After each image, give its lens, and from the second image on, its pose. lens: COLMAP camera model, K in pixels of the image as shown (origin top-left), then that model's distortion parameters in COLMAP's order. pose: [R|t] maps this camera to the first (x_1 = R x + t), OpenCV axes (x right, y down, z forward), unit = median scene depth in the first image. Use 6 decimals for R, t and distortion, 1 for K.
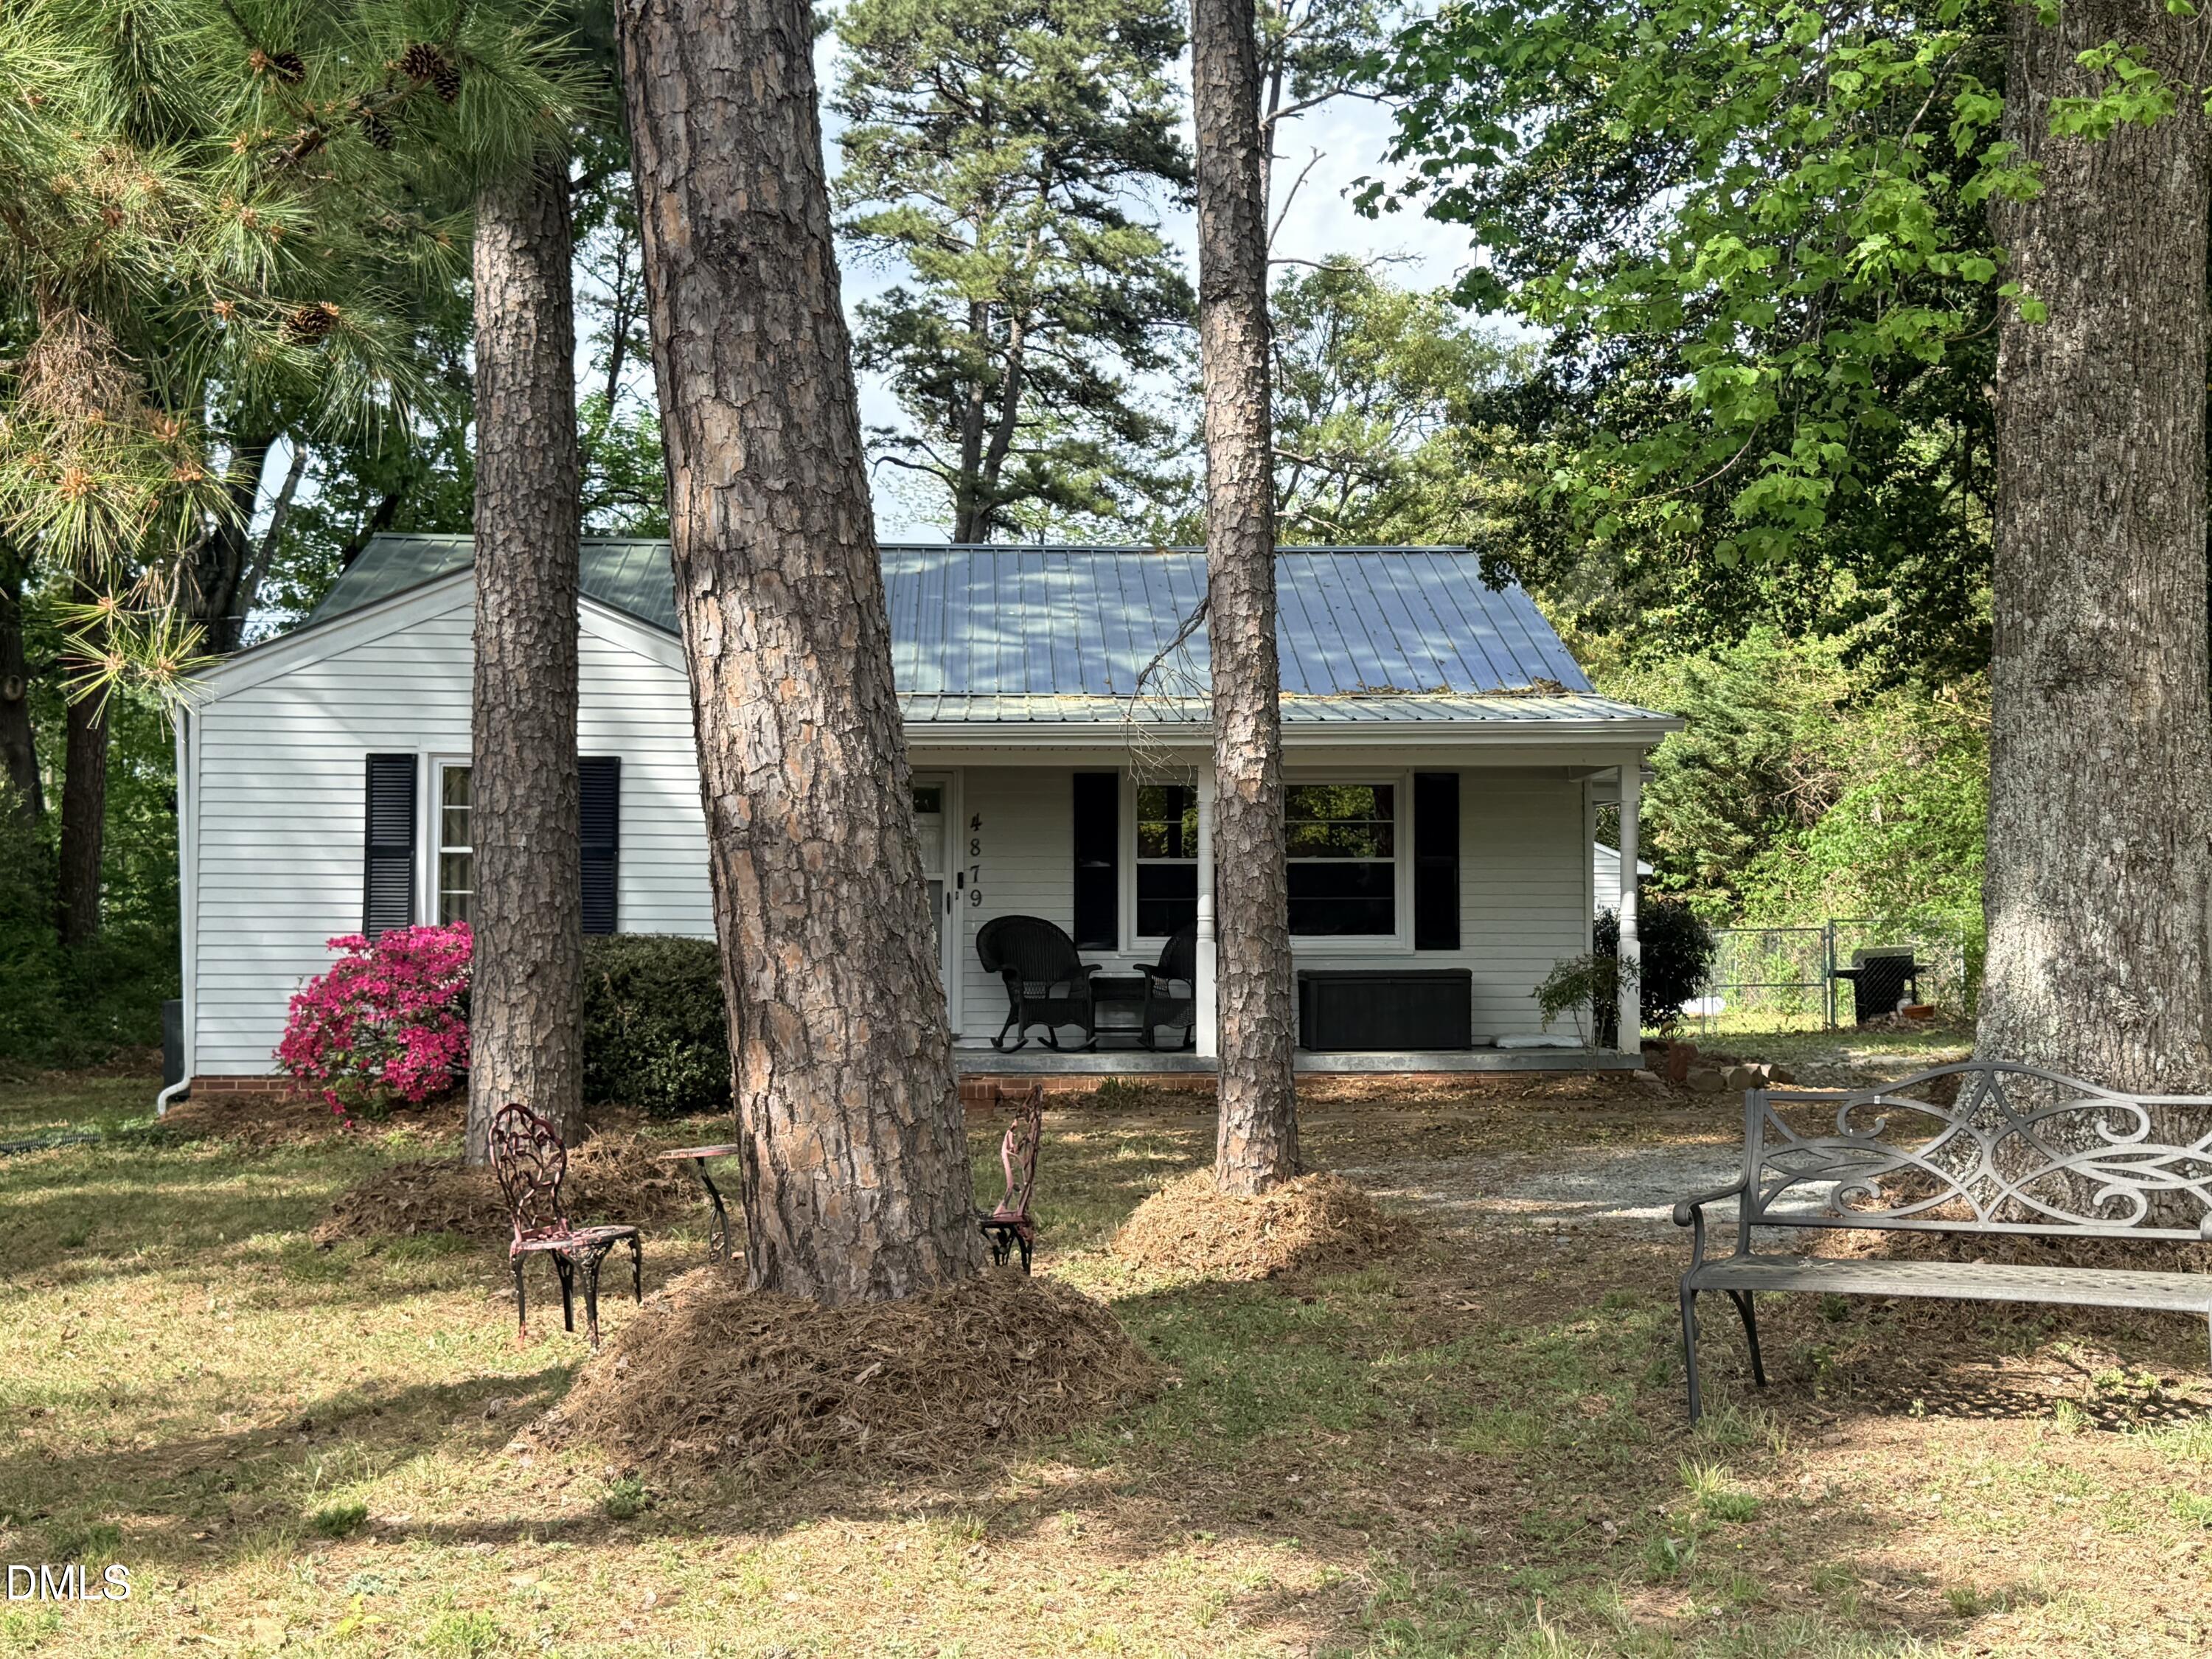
lens RADIAL K [[2700.4, 0, 1106.0], [0, 2700.4, 829.5], [0, 0, 1]] dist [0.145348, -0.018085]
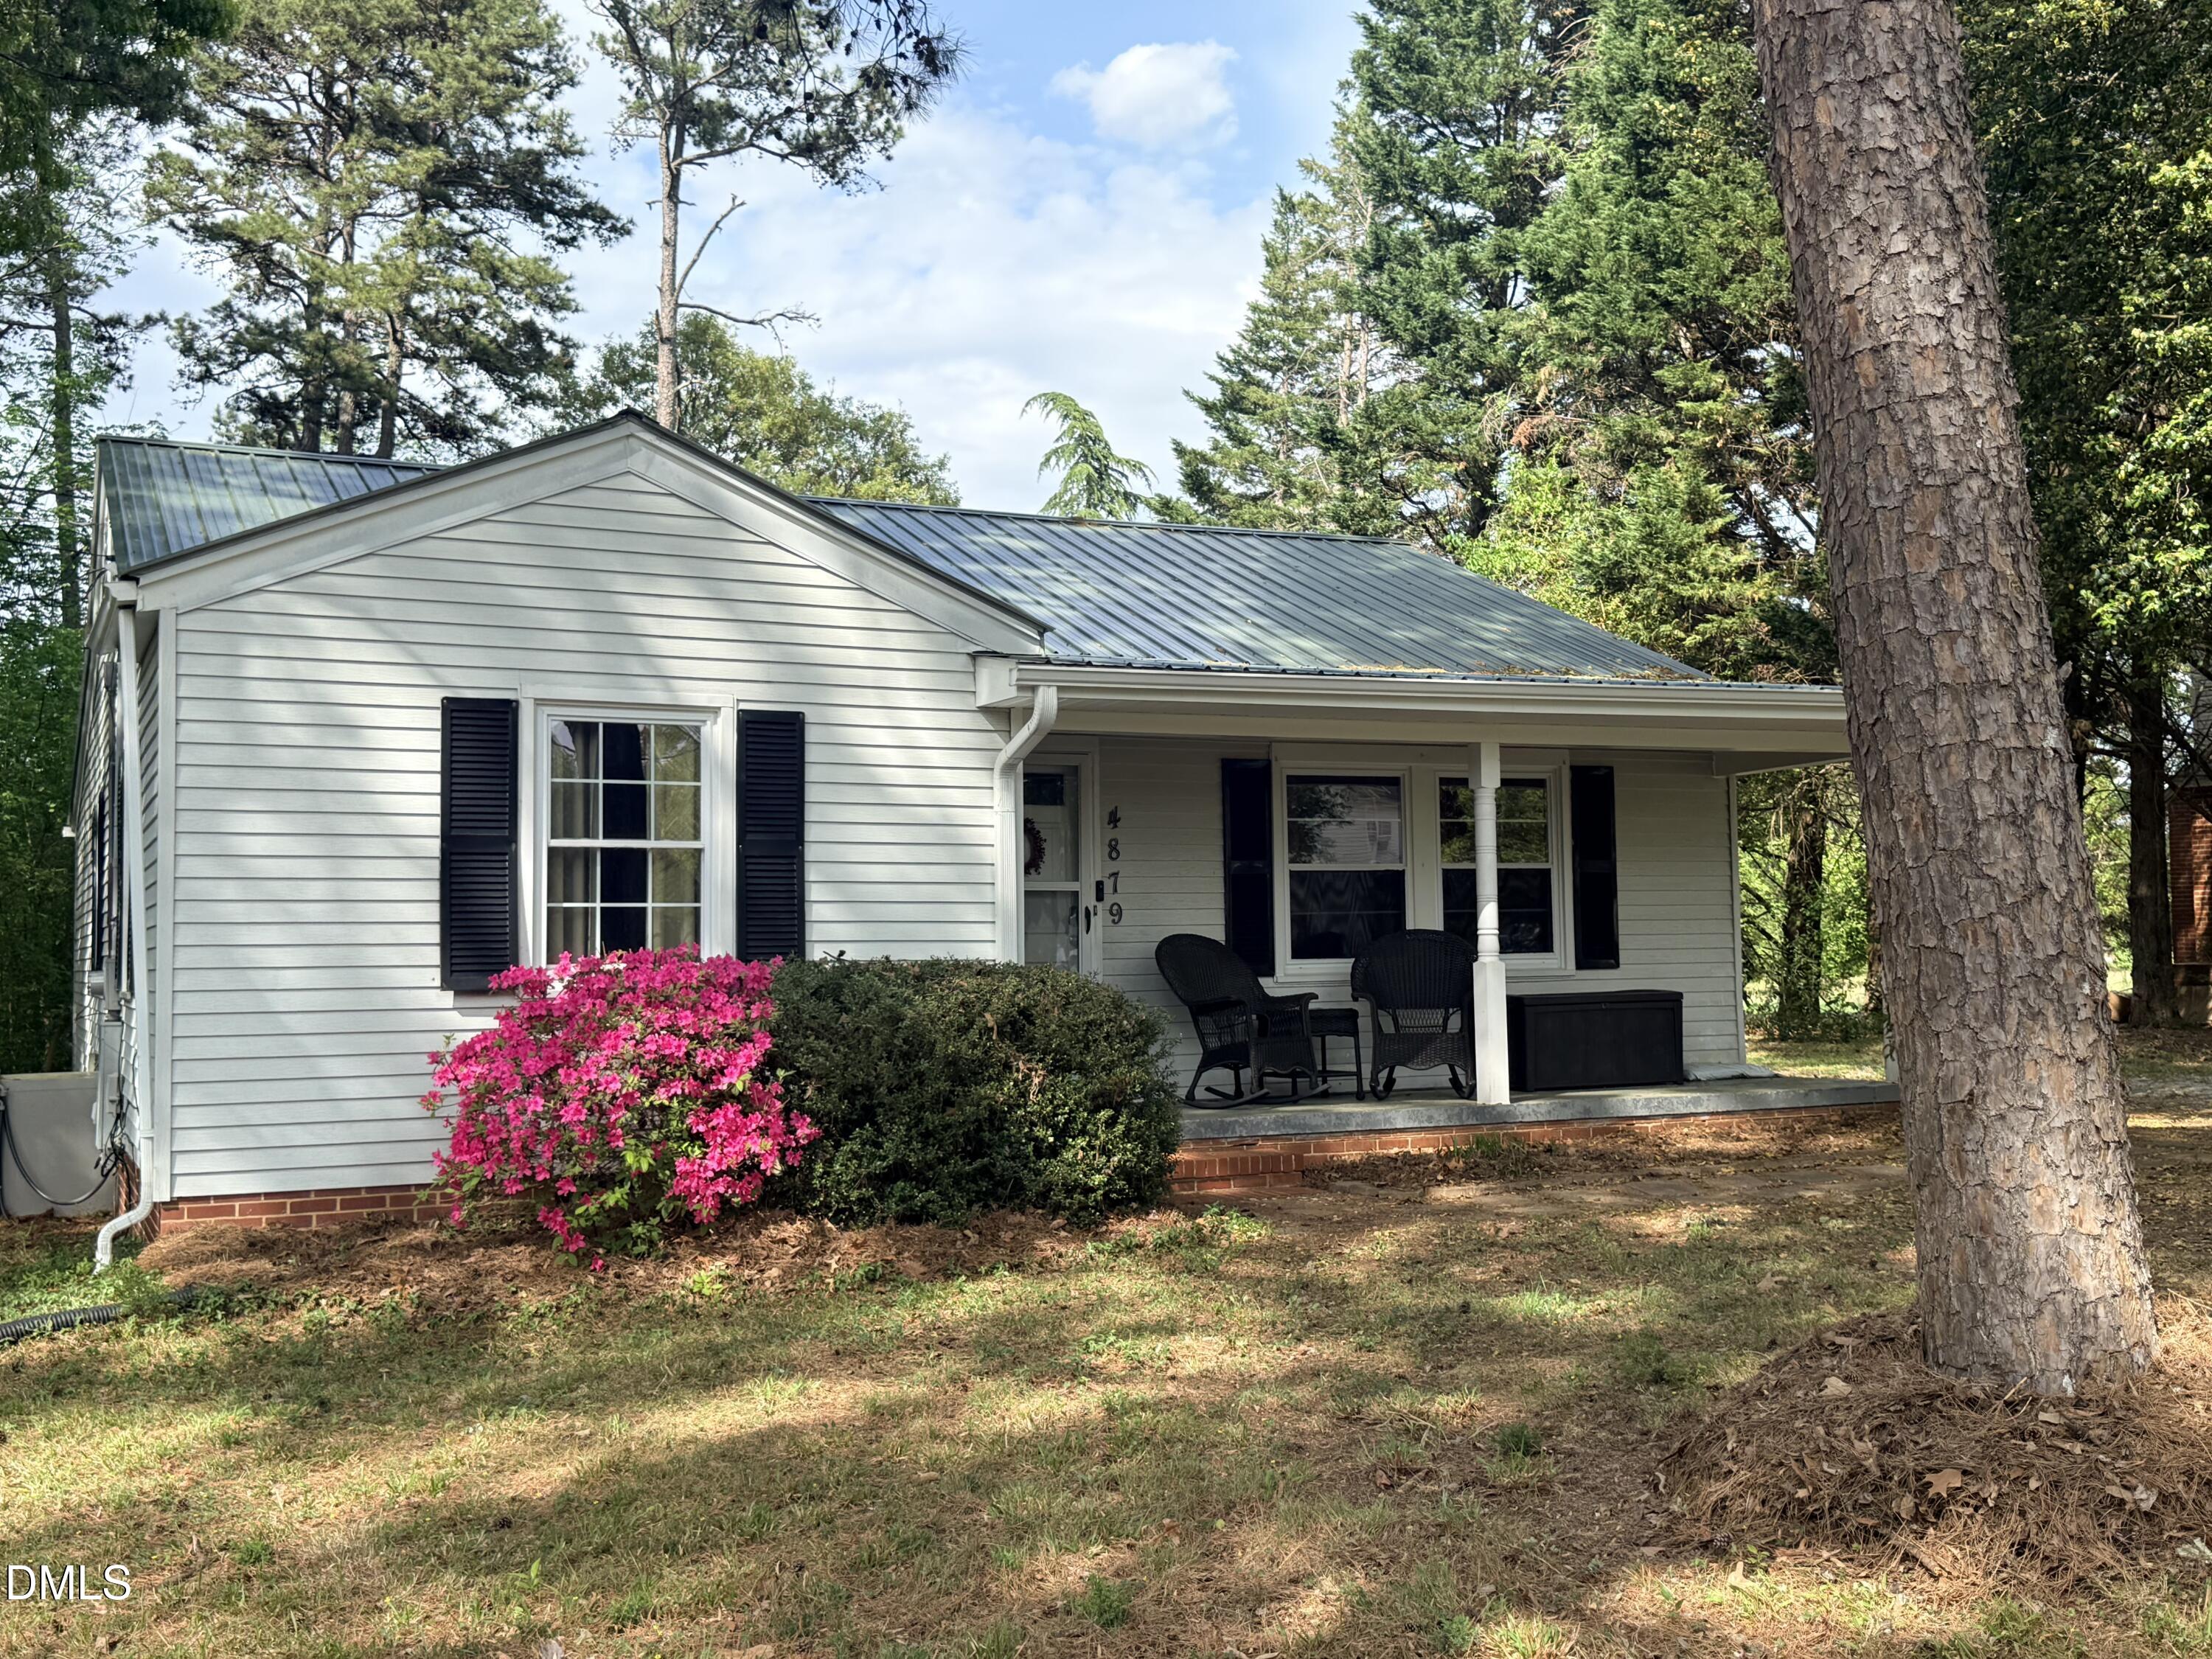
lens RADIAL K [[2301.2, 0, 1106.0], [0, 2301.2, 829.5], [0, 0, 1]] dist [0.155414, -0.315687]
pose [[0.921862, 0.004887, 0.387486, -0.326058], [0.005370, 0.999663, -0.025384, 0.018776], [-0.387480, 0.025481, 0.921526, 0.396958]]
